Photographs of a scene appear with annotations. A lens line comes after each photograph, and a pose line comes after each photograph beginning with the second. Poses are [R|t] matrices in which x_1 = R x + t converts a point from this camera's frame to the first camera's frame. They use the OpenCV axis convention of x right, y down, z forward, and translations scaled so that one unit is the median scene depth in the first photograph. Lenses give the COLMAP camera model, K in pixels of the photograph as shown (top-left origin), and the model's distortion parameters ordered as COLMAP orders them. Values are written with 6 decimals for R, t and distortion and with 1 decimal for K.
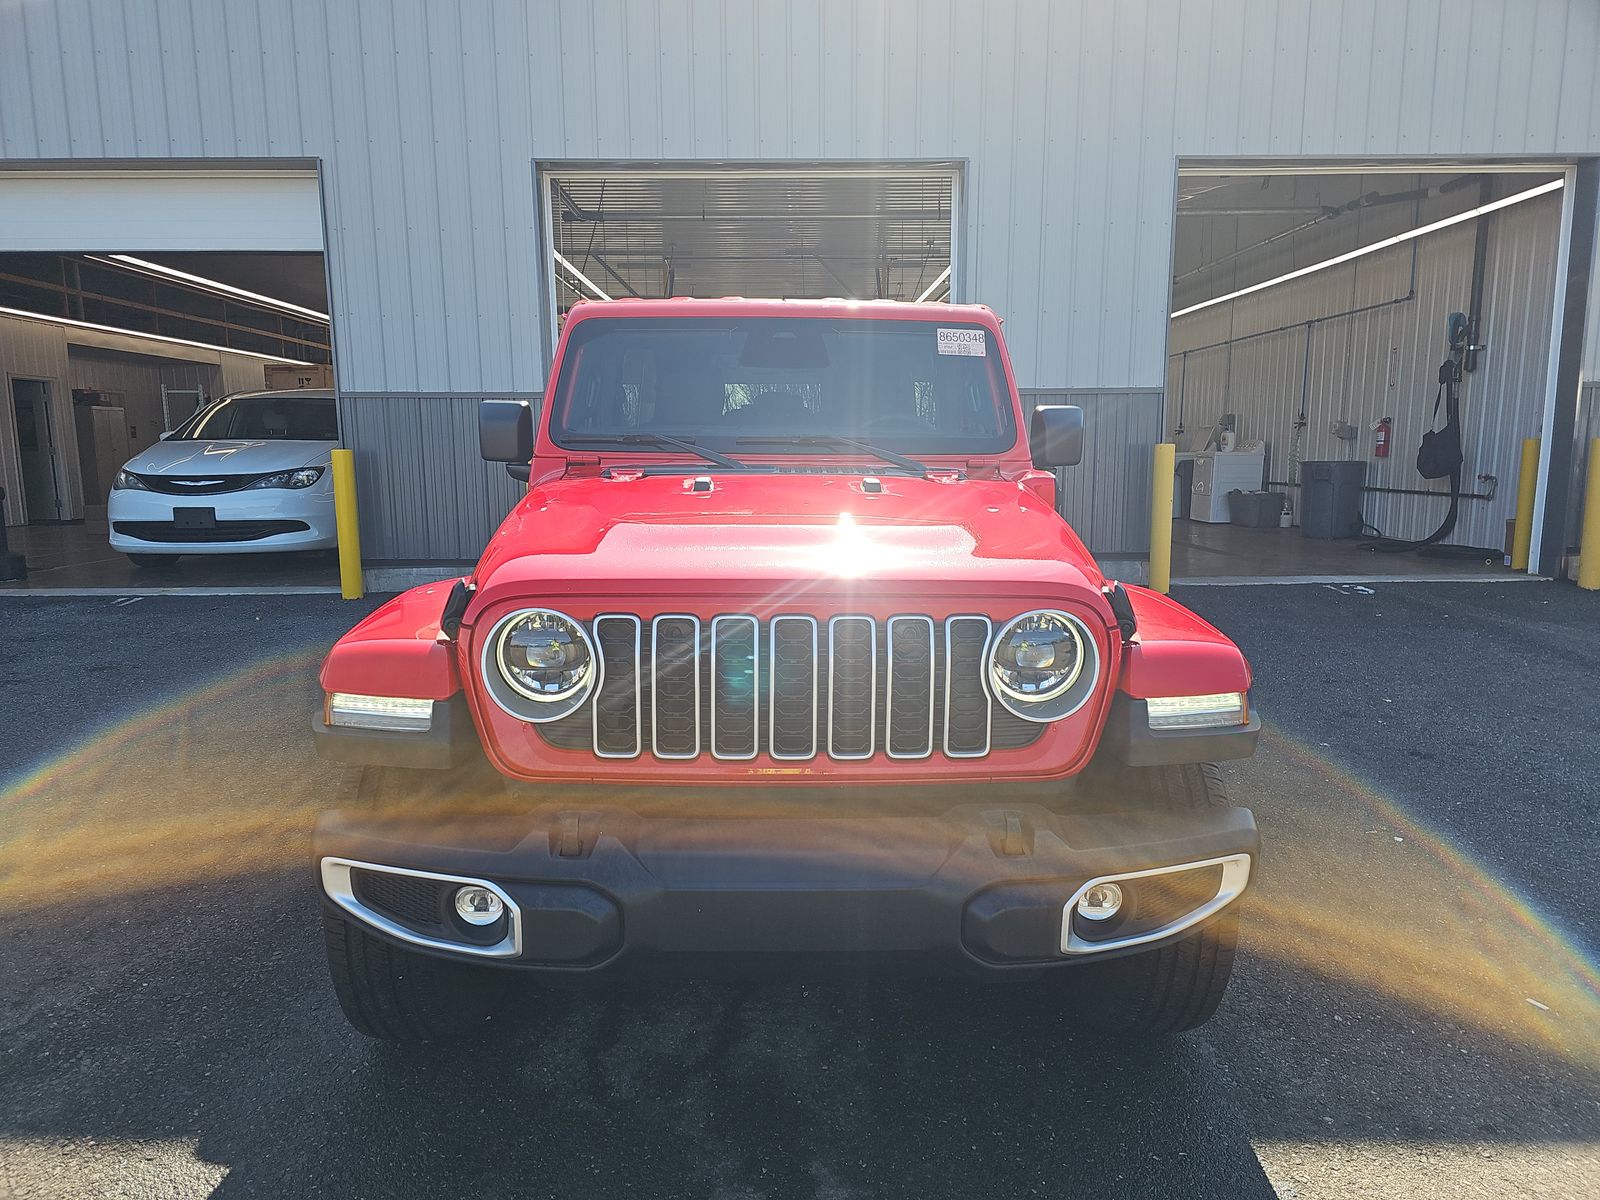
lens RADIAL K [[1078.6, 0, 800.0], [0, 1078.6, 600.0], [0, 0, 1]] dist [0.056369, 0.000192]
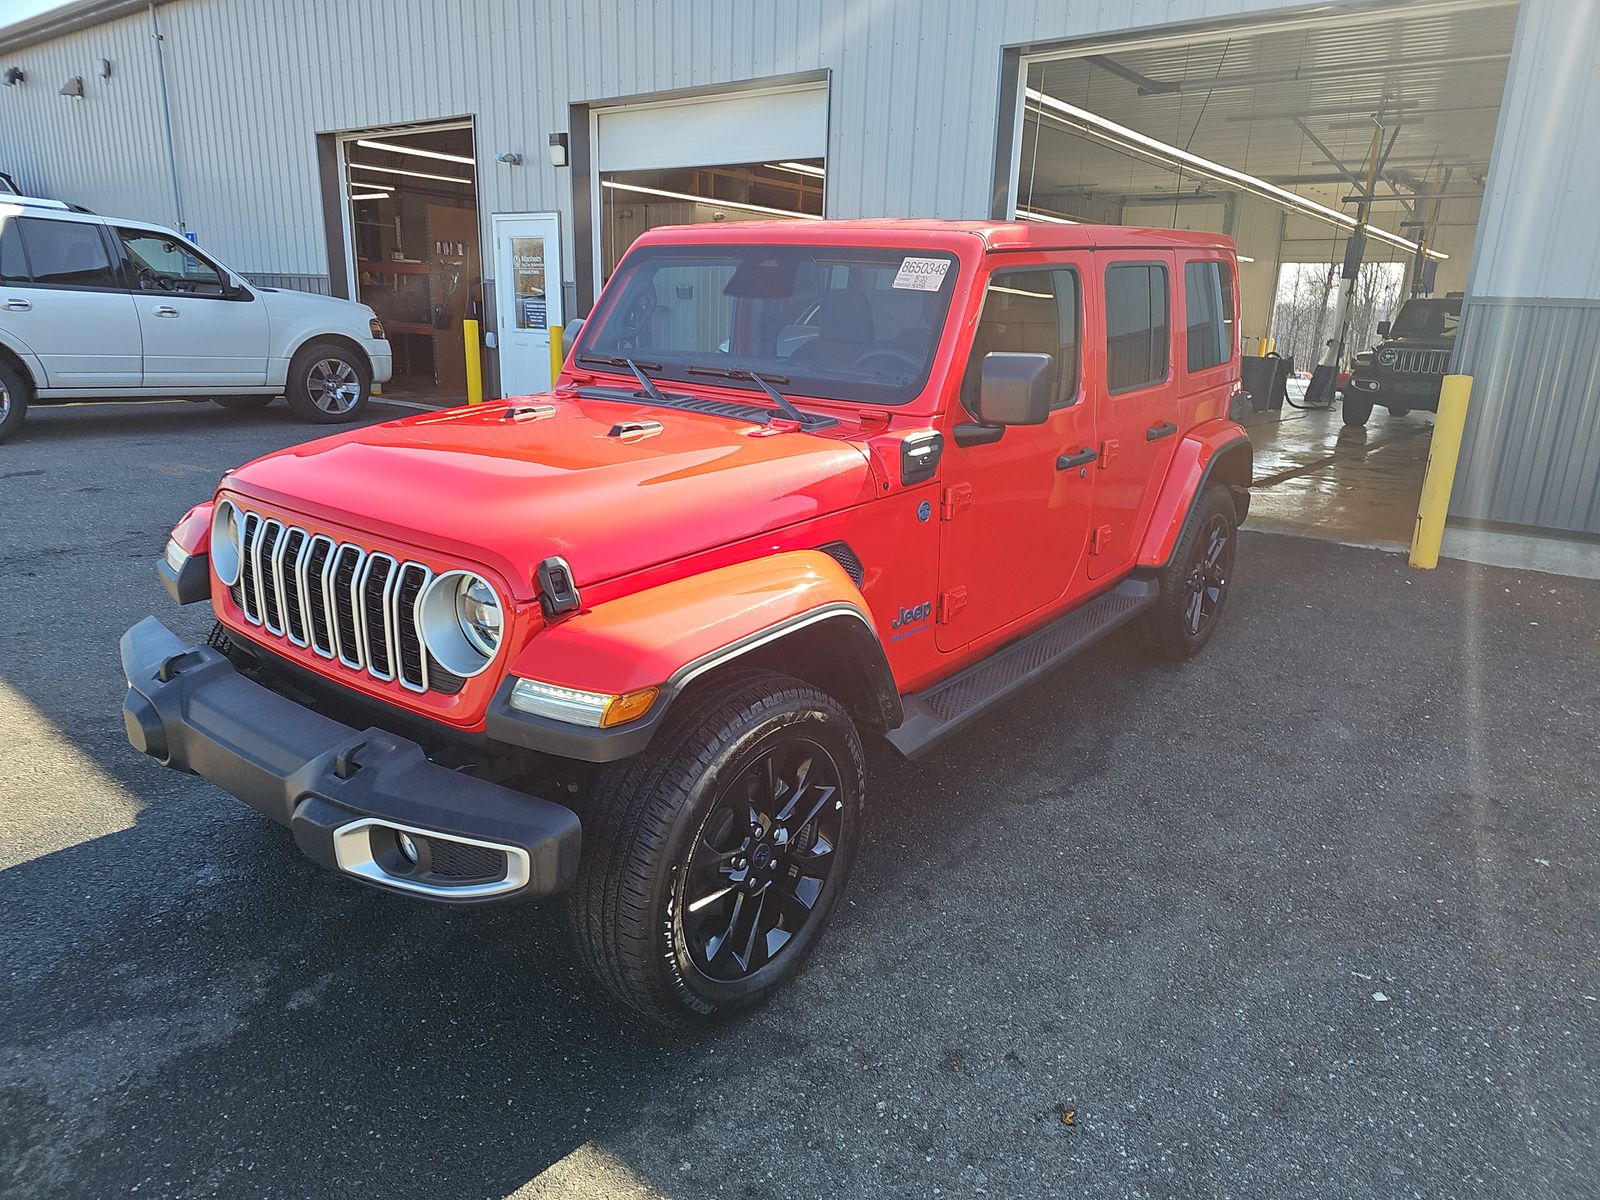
lens RADIAL K [[1078.6, 0, 800.0], [0, 1078.6, 600.0], [0, 0, 1]] dist [0.056369, 0.000192]
pose [[0.788769, 0.192368, -0.583814, 0.275486], [-0.130076, 0.980496, 0.147335, -0.039861], [0.600769, -0.040273, 0.798407, 0.091961]]
